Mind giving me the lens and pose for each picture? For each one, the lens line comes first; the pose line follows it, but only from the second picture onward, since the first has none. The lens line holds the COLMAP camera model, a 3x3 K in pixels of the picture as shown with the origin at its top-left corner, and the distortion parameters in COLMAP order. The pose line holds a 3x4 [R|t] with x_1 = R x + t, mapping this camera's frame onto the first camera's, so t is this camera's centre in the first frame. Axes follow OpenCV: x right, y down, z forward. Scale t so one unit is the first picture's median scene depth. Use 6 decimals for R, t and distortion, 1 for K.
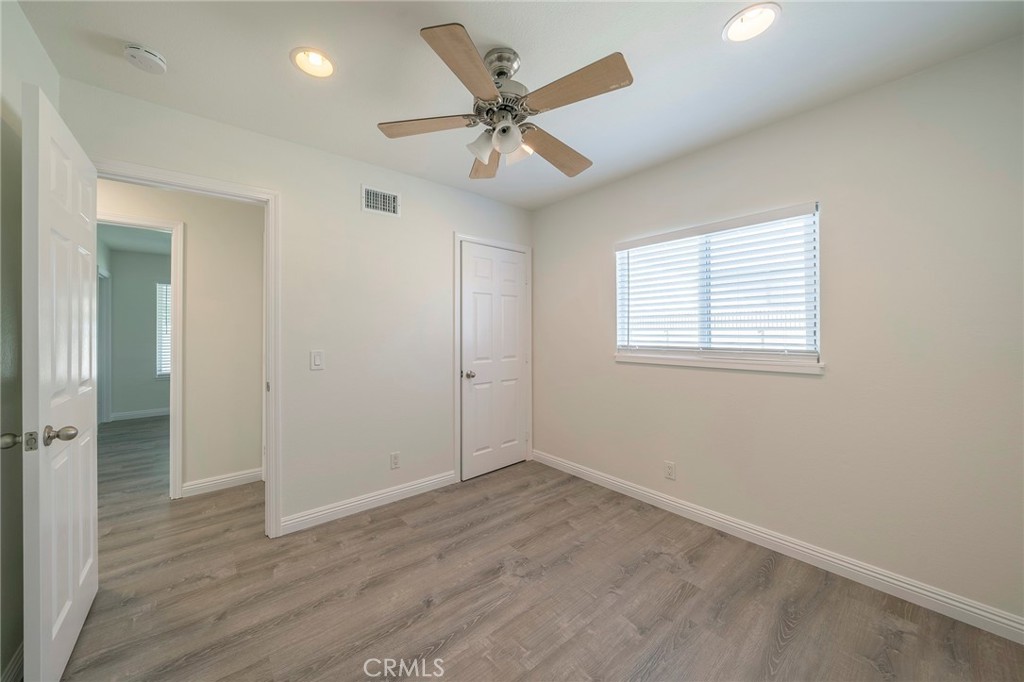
lens RADIAL K [[357.8, 0, 510.0], [0, 357.8, 333.4], [0, 0, 1]] dist [-0.000058, -0.000098]
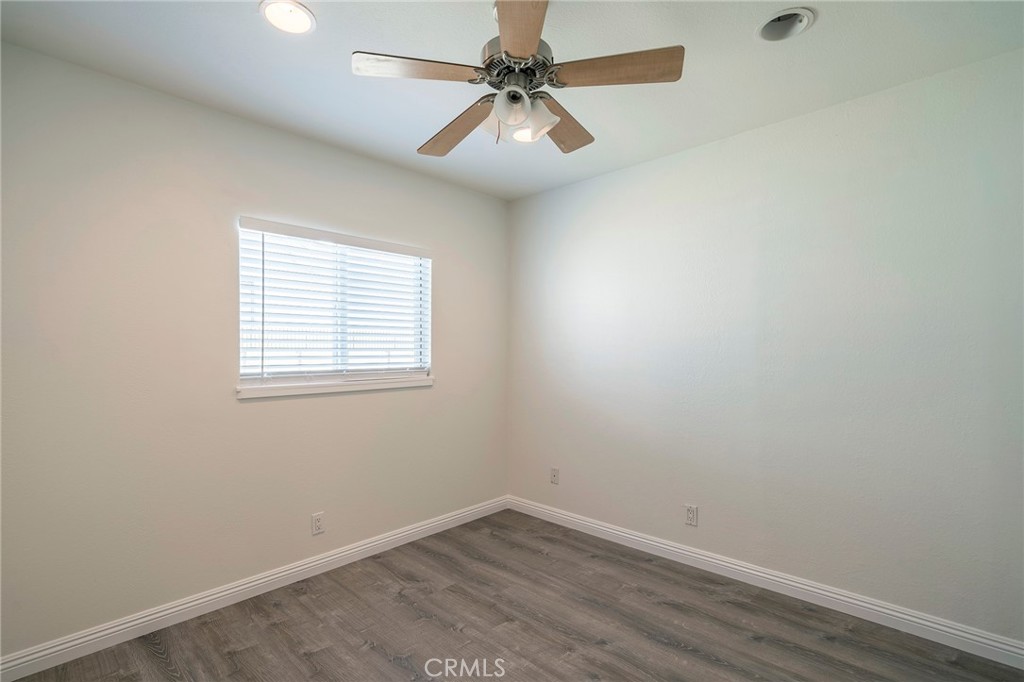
lens RADIAL K [[445.9, 0, 513.5], [0, 445.9, 357.7], [0, 0, 1]] dist [0.010722, -0.000070]
pose [[-0.061406, -0.011878, 0.998042, -0.663412], [0.005866, 0.999908, 0.012261, -0.002330], [-0.998096, 0.006607, -0.061331, 0.698138]]
